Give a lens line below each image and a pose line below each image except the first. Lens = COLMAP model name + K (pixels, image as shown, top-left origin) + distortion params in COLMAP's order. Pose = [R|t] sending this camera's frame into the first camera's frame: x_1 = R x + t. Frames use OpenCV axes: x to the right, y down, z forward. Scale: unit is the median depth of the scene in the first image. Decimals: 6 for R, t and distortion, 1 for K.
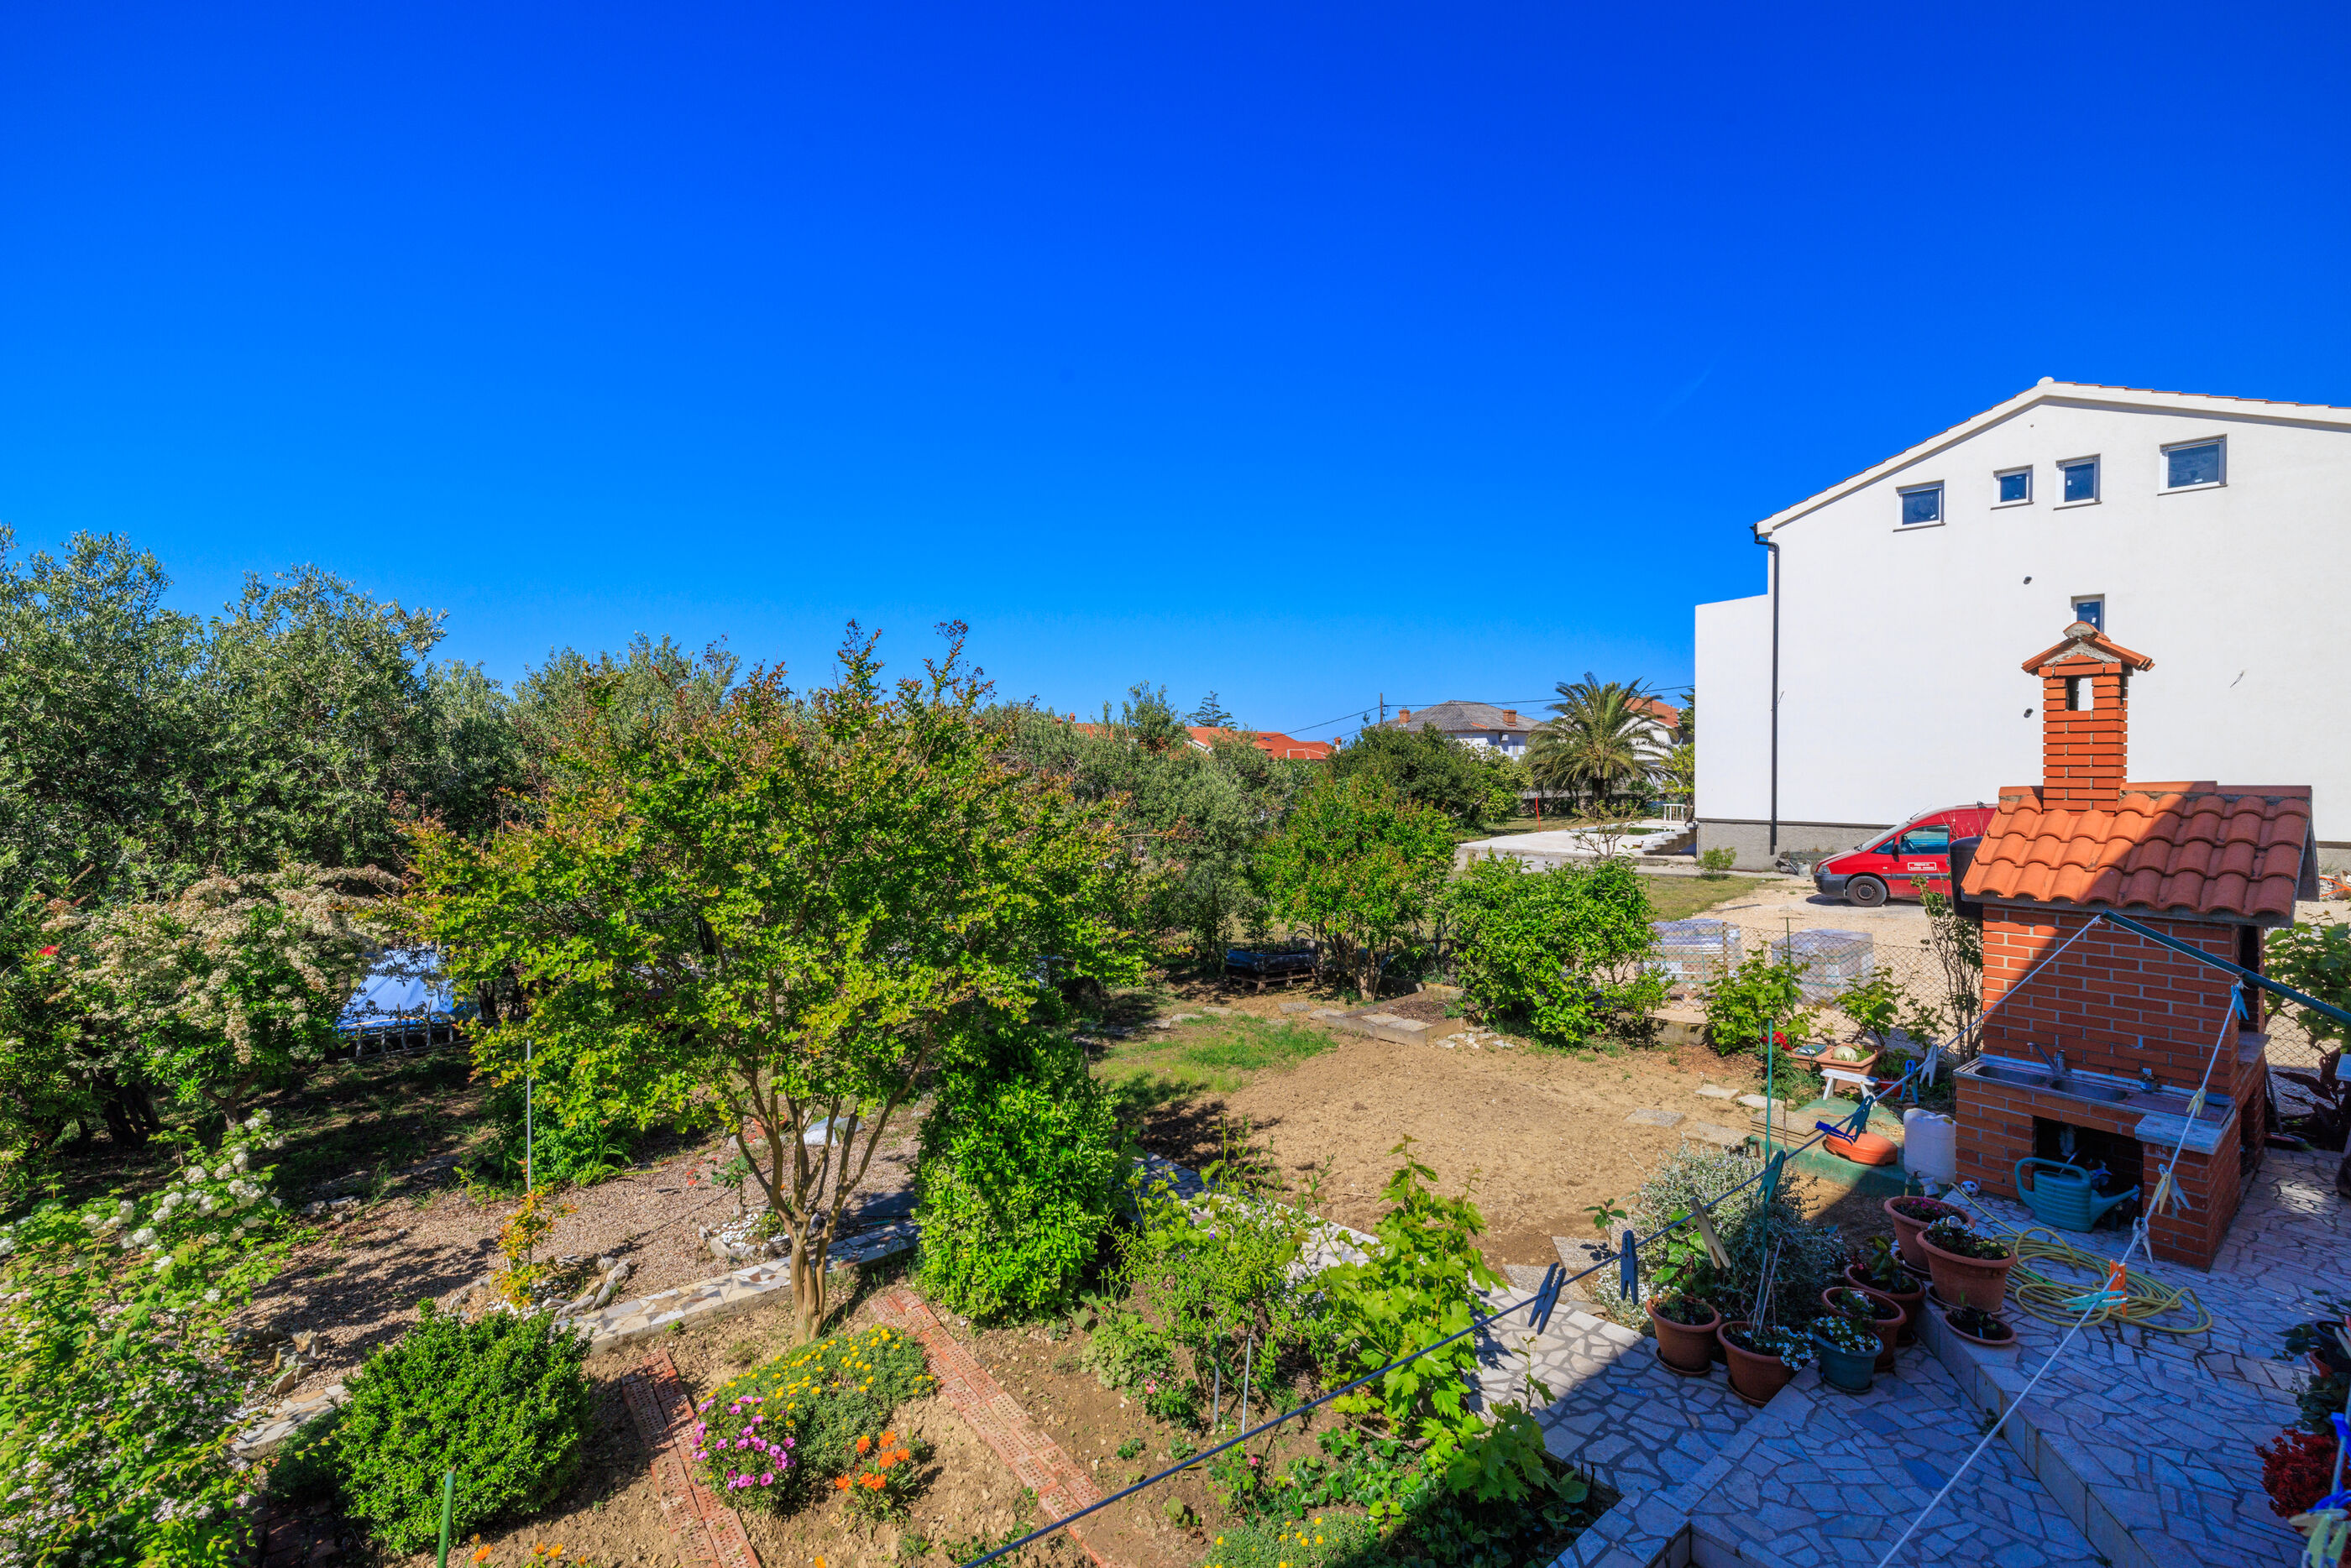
lens RADIAL K [[991.1, 0, 1177.2], [0, 991.1, 757.3], [0, 0, 1]] dist [0.000020, 0.000164]
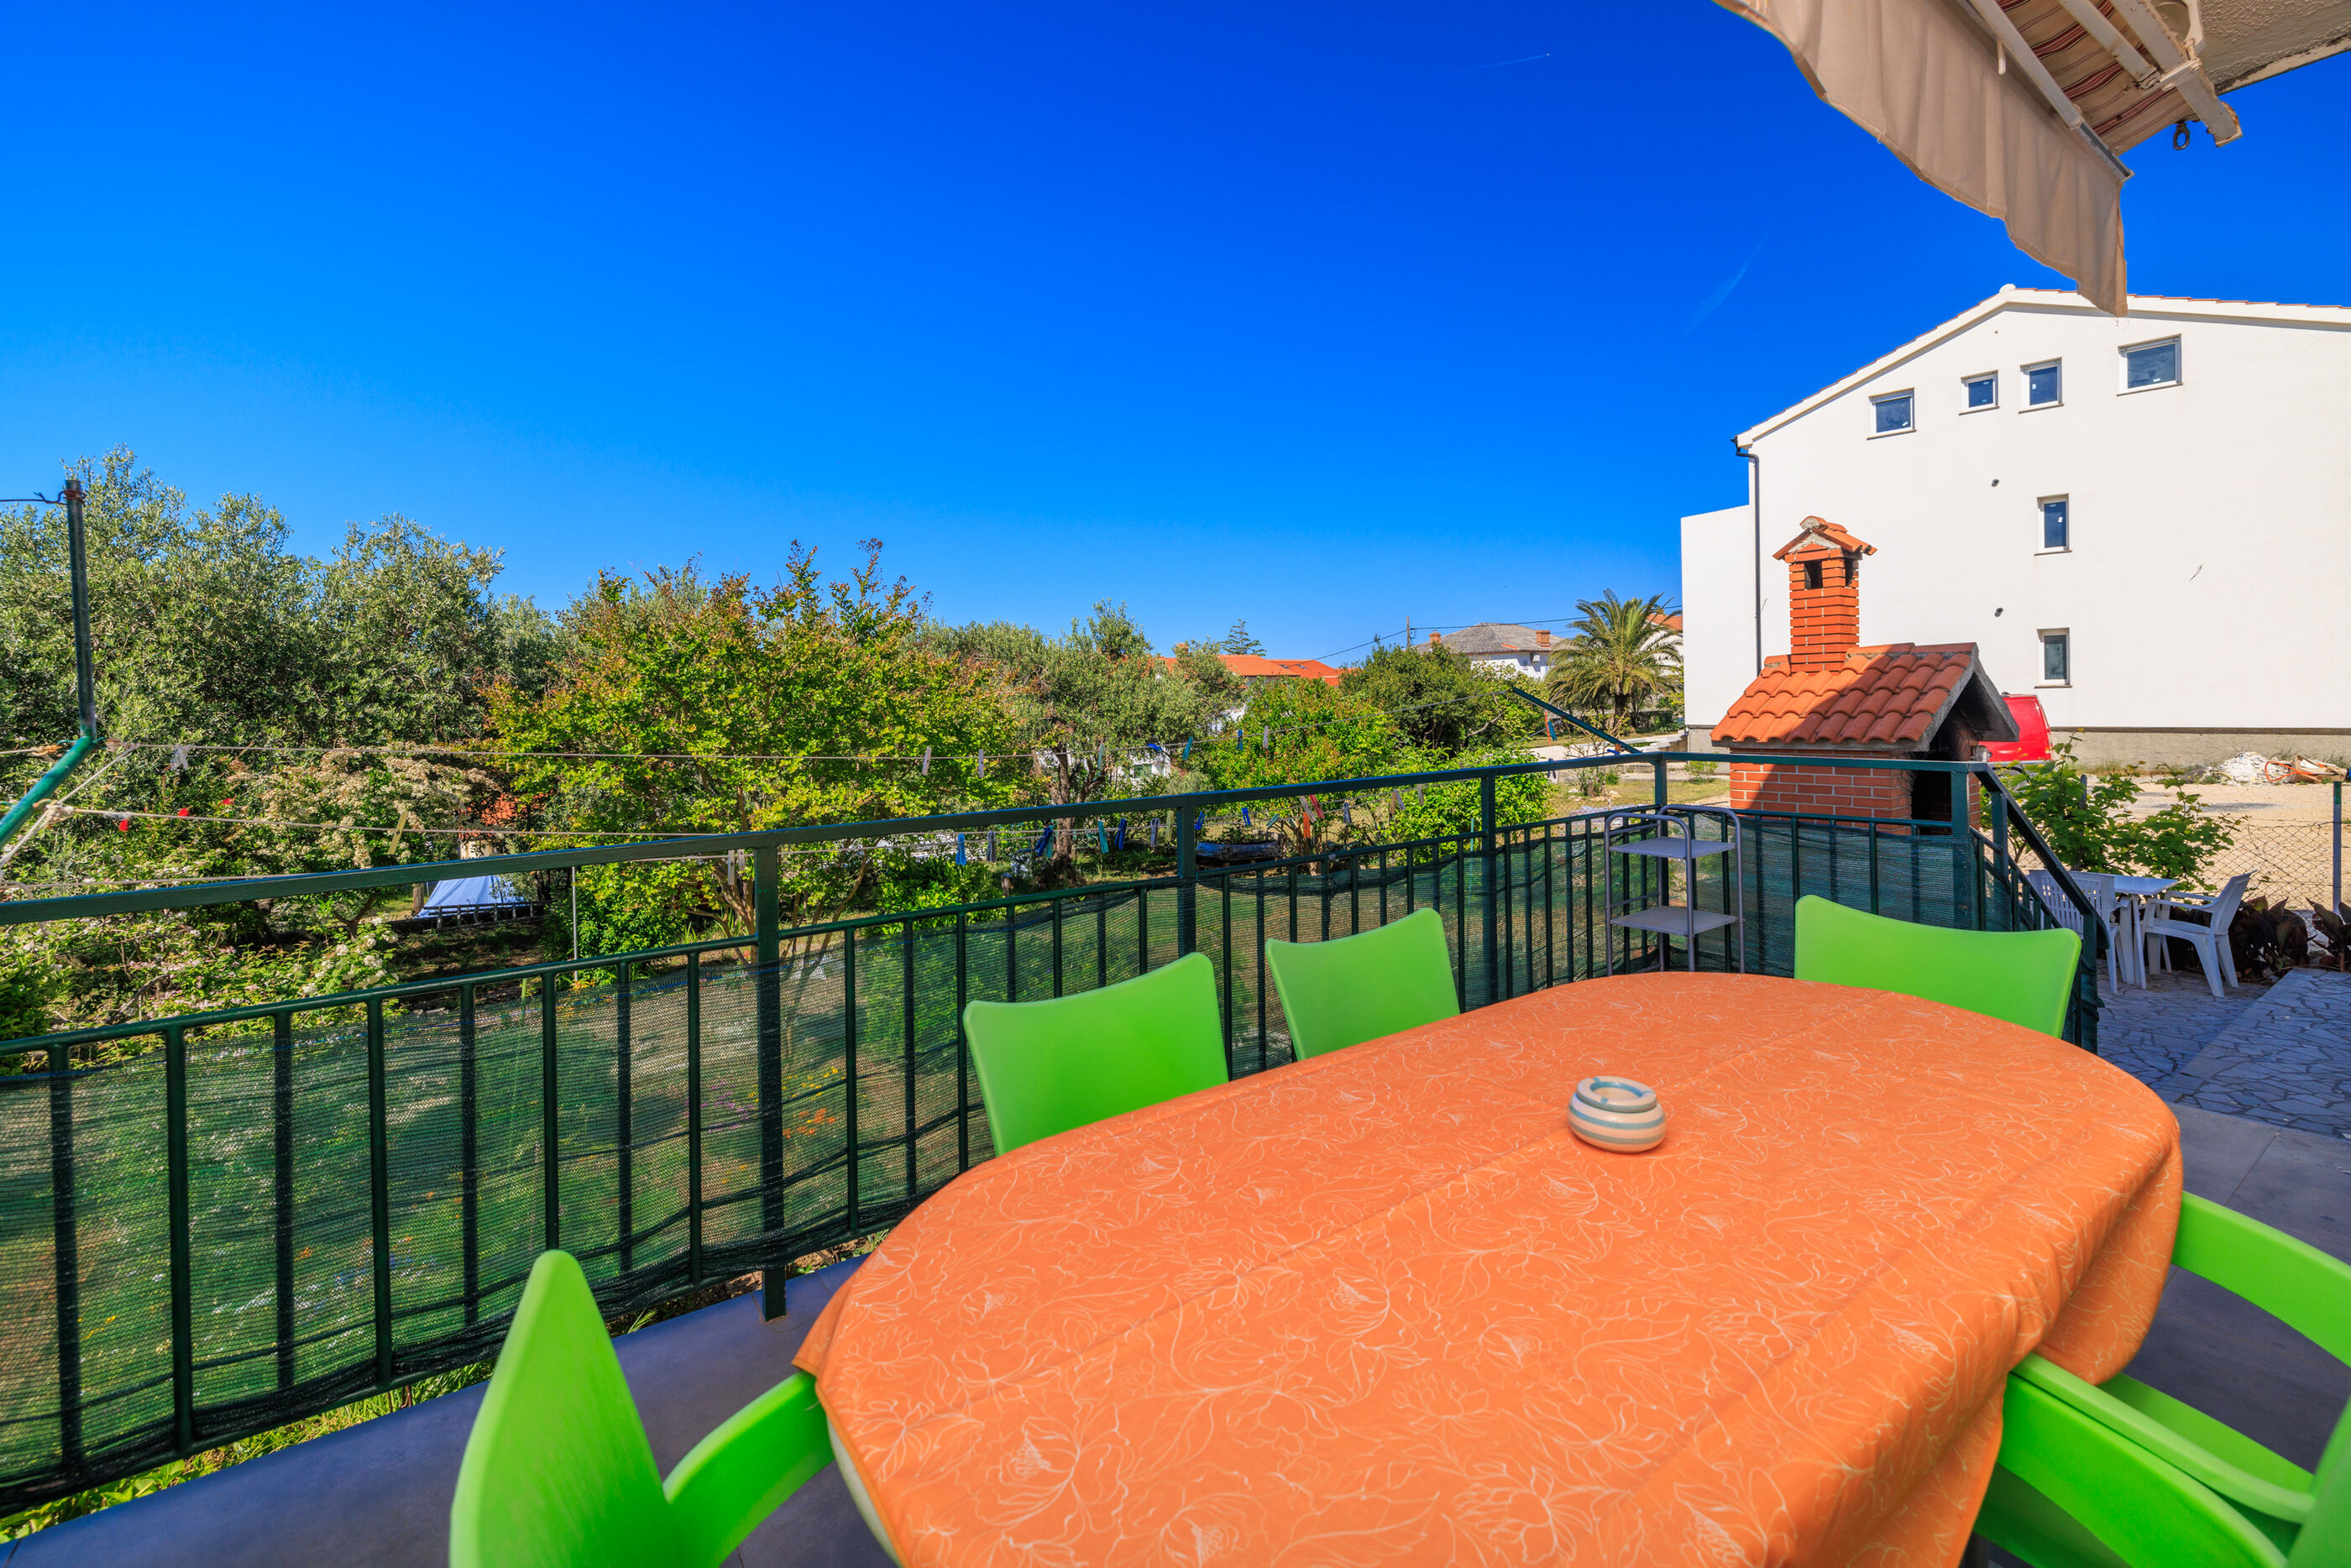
lens RADIAL K [[1046.6, 0, 1206.1], [0, 1046.6, 699.7], [0, 0, 1]] dist [0.001292, 0.000247]
pose [[0.998829, -0.023199, -0.042452, 0.199115], [0.023220, 0.999730, 0.000002, 0.064123], [0.042441, -0.000988, 0.999099, -0.282660]]
